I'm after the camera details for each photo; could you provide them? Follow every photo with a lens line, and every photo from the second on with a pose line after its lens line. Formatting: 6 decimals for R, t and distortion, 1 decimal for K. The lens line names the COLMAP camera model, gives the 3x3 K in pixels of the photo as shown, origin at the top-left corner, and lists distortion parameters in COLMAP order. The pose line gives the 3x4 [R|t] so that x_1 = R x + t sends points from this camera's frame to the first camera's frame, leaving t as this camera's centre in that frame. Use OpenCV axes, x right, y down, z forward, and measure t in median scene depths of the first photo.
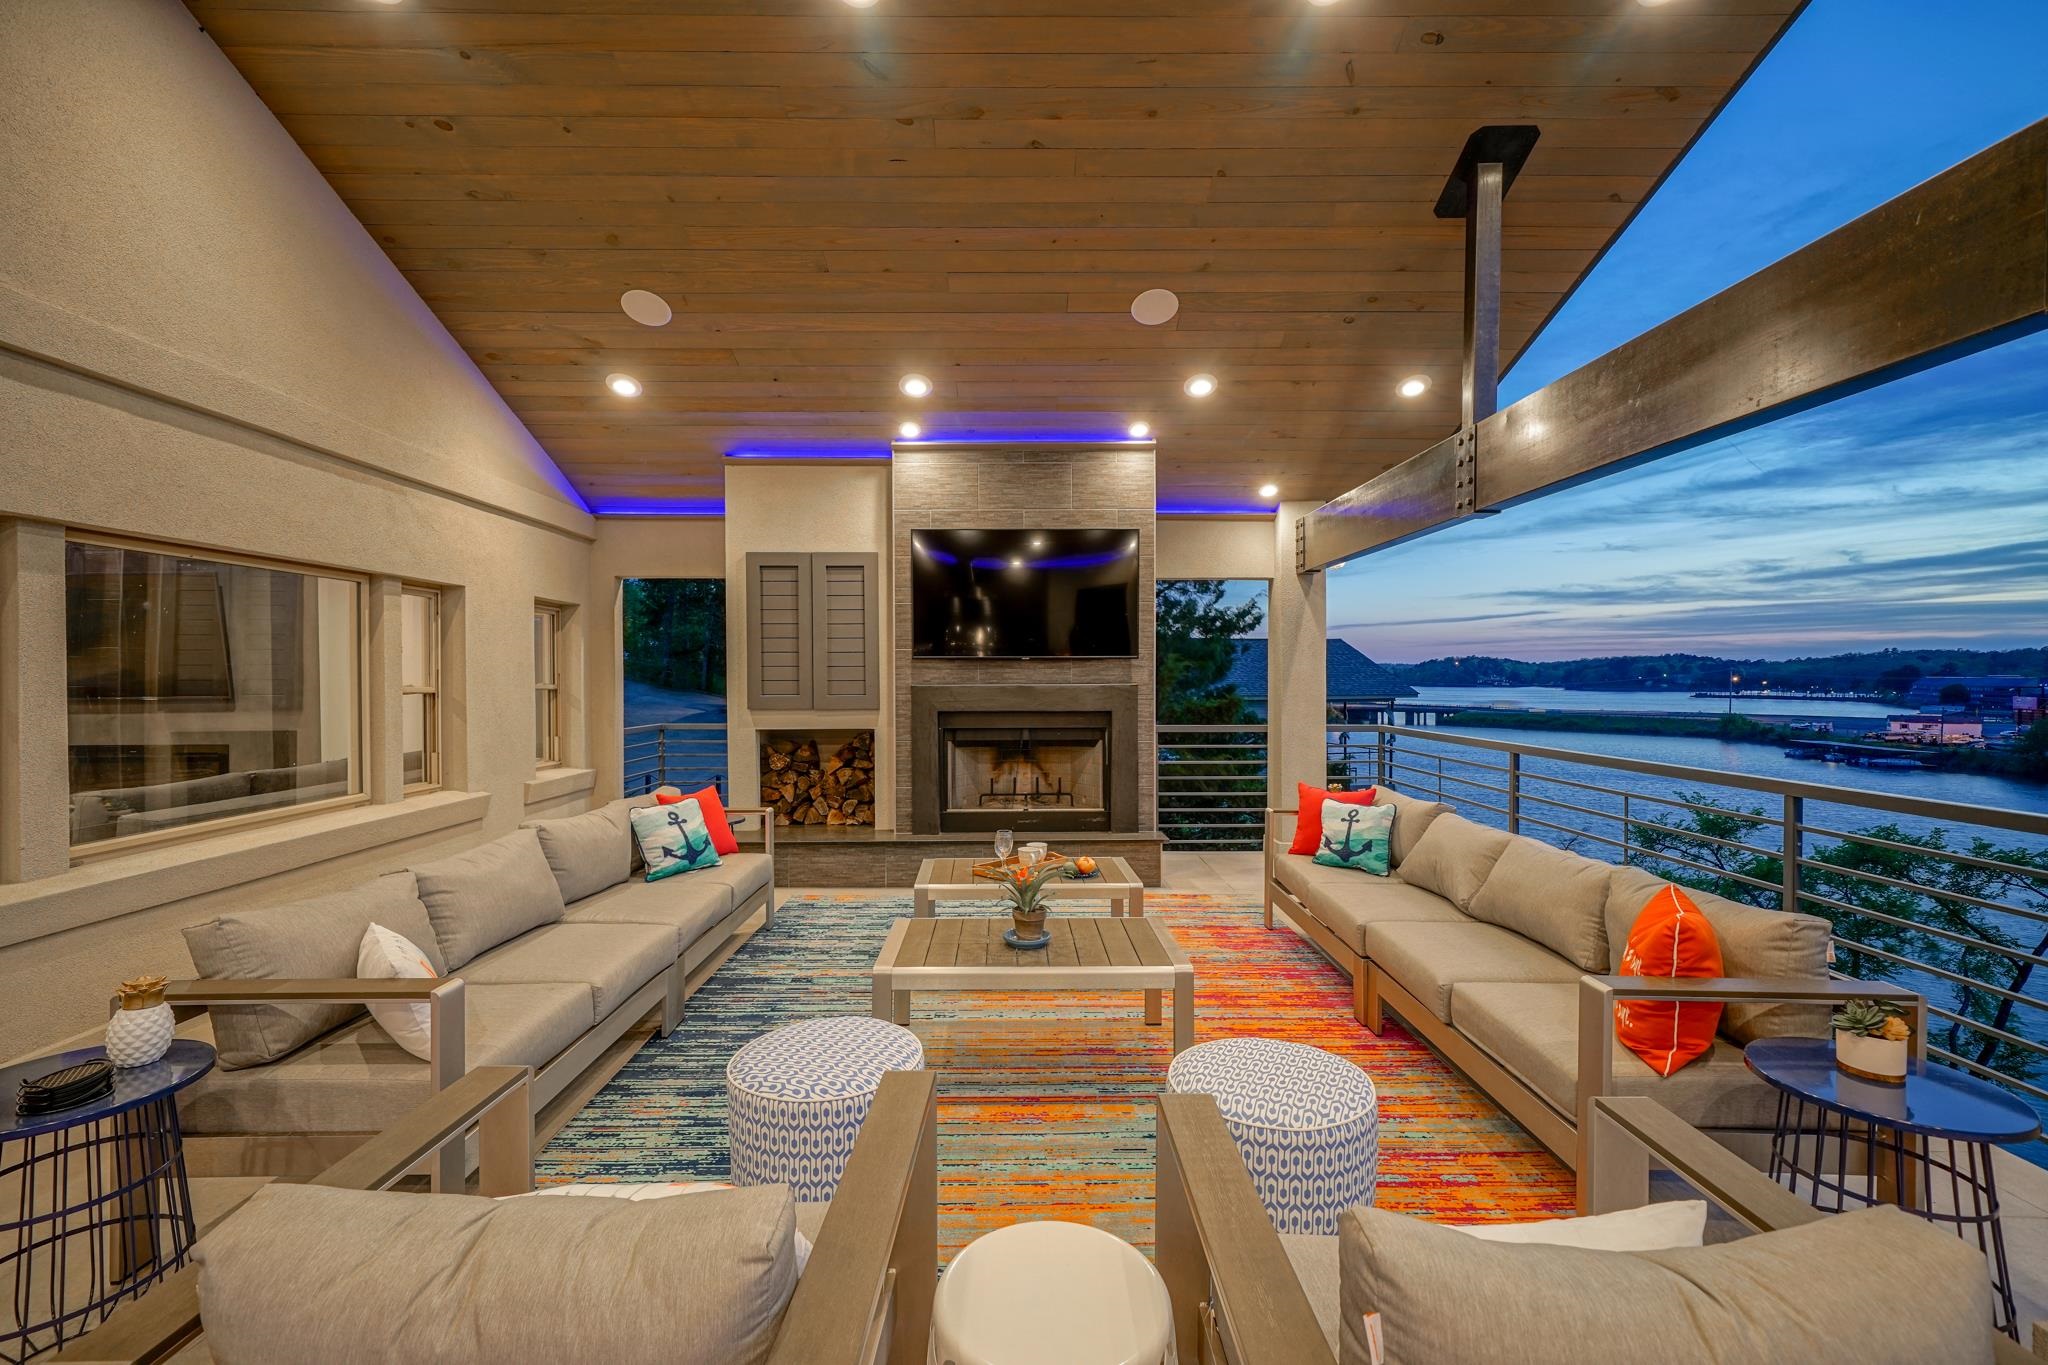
lens RADIAL K [[886.1, 0, 1024.6], [0, 886.1, 686.6], [0, 0, 1]] dist [0.007737, -0.000035]
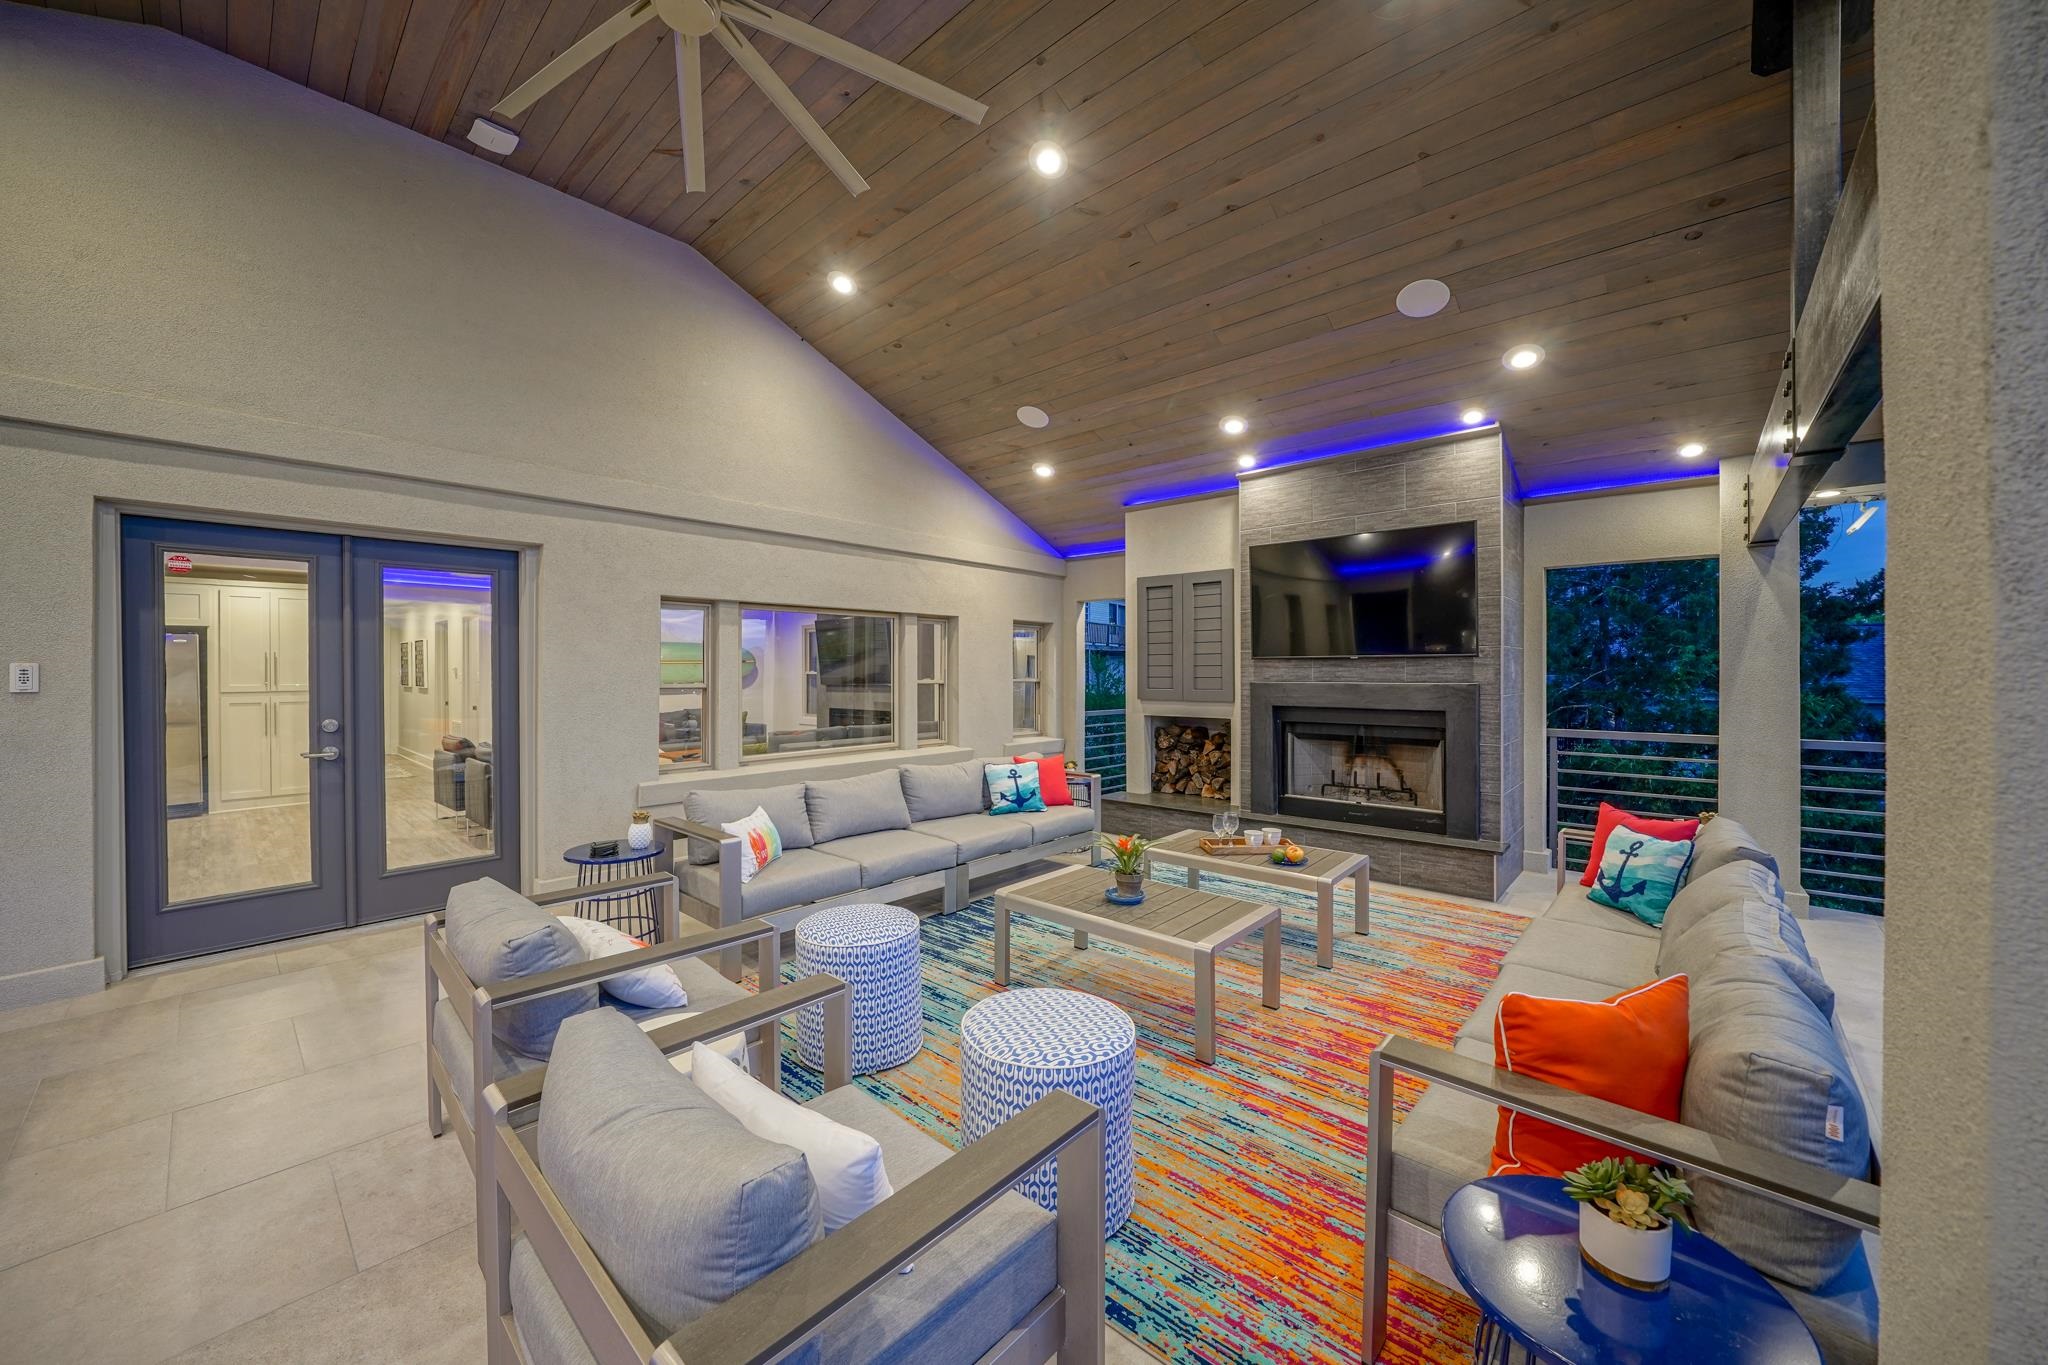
lens RADIAL K [[751.4, 0, 1016.7], [0, 751.4, 671.6], [0, 0, 1]] dist [-0.016296, -0.000030]
pose [[0.734780, 0.001798, -0.678303, 0.307341], [-0.008807, 0.999937, -0.006889, -0.005699], [0.678248, 0.011036, 0.734750, 0.080732]]
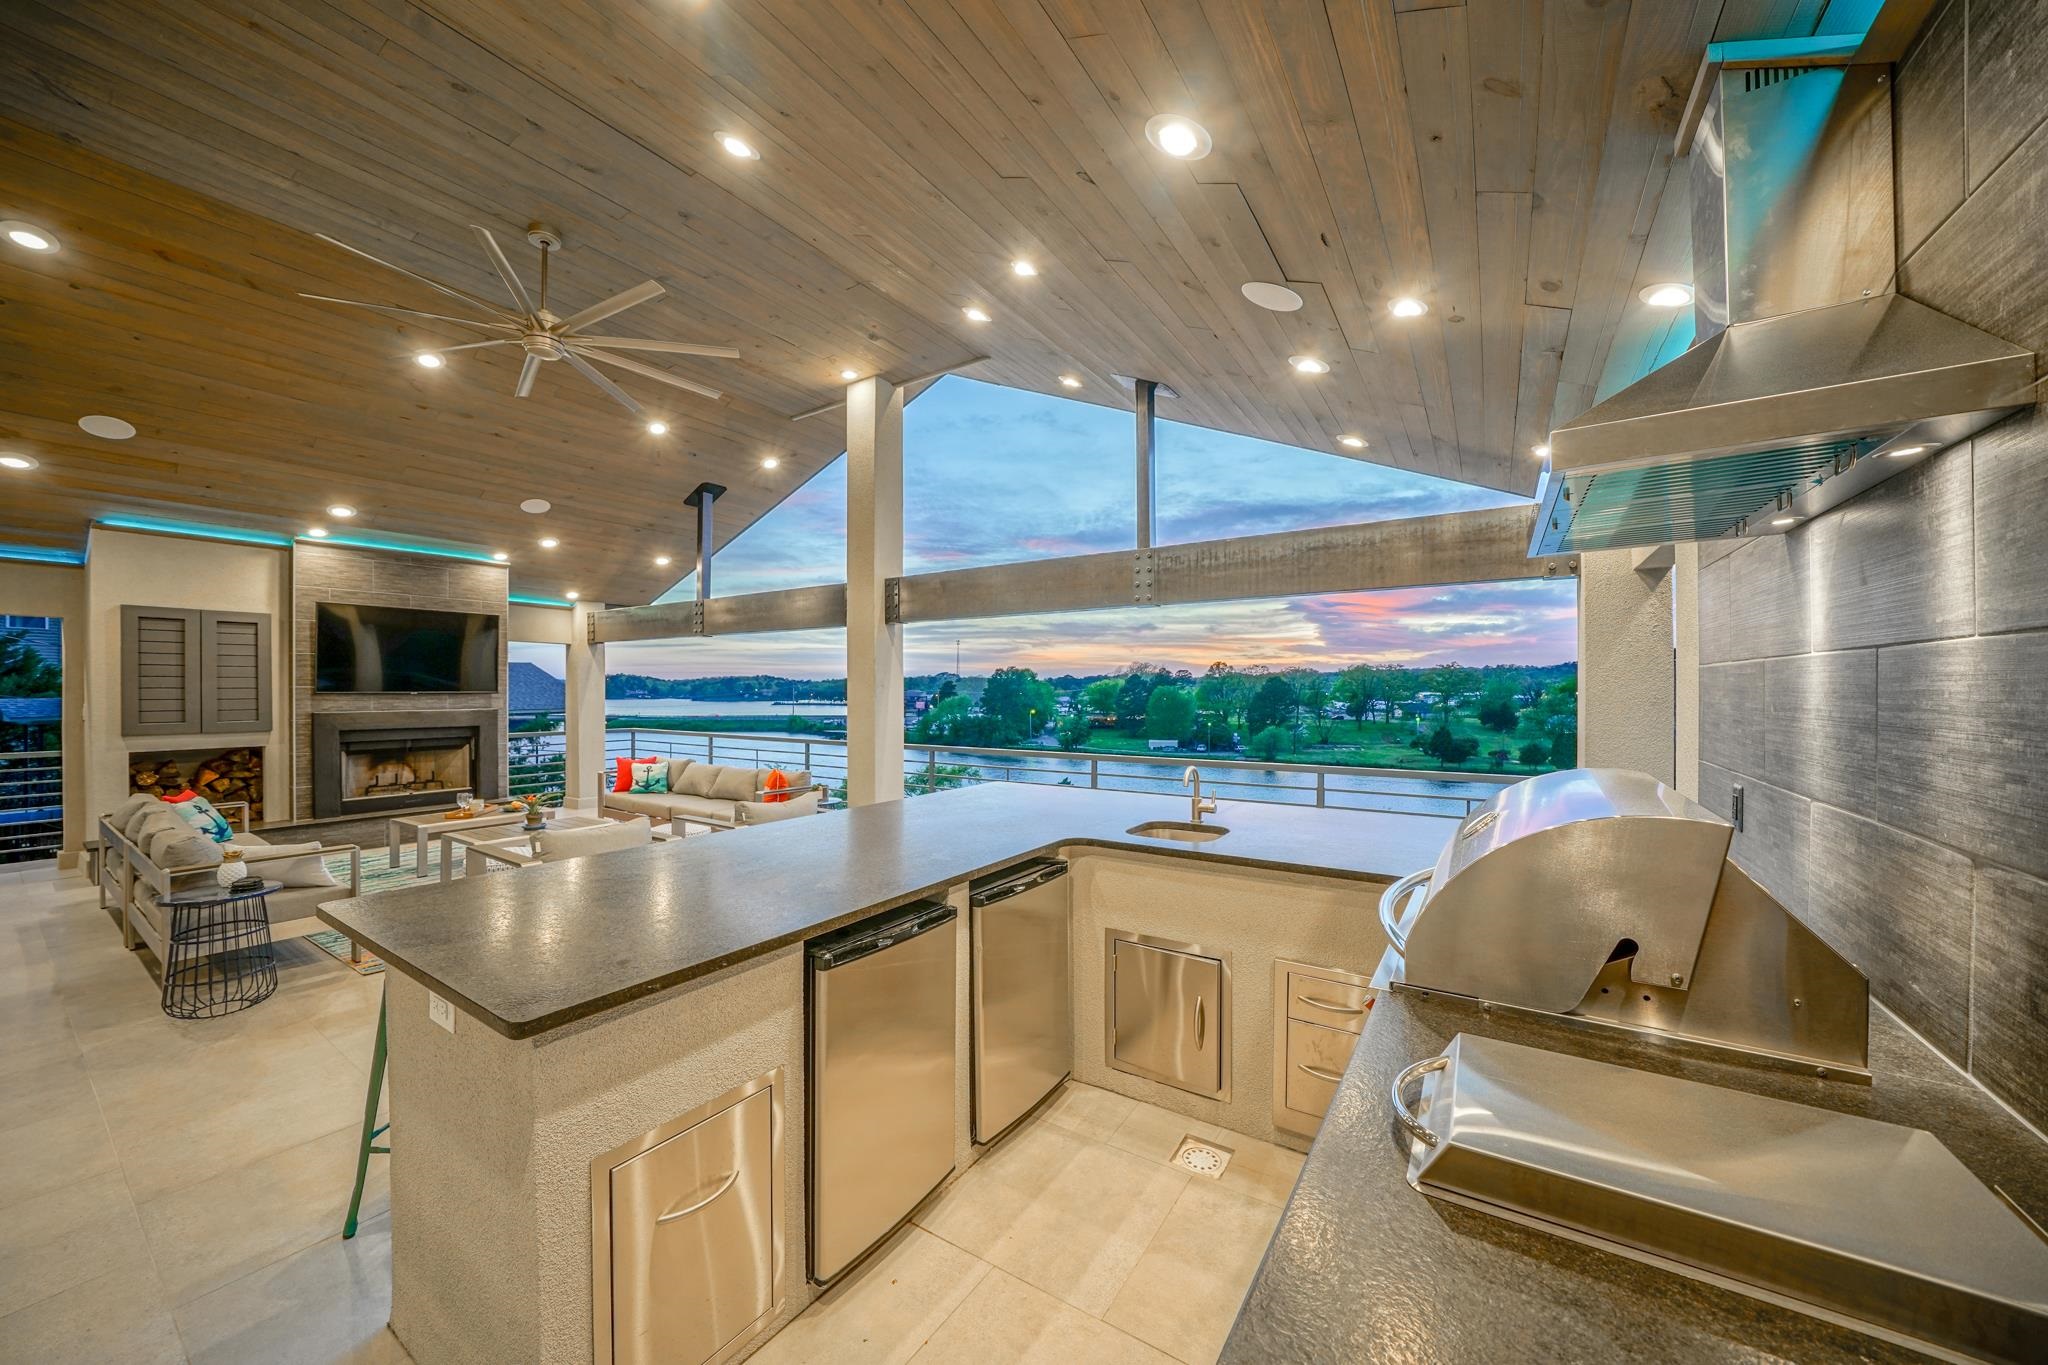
lens RADIAL K [[721.1, 0, 1026.0], [0, 721.1, 690.7], [0, 0, 1]] dist [-0.029003, 0.003445]
pose [[0.554131, 0.001227, 0.832429, -0.426506], [0.008005, 0.999945, -0.006802, -0.019531], [-0.832391, 0.010433, 0.554090, -0.548764]]
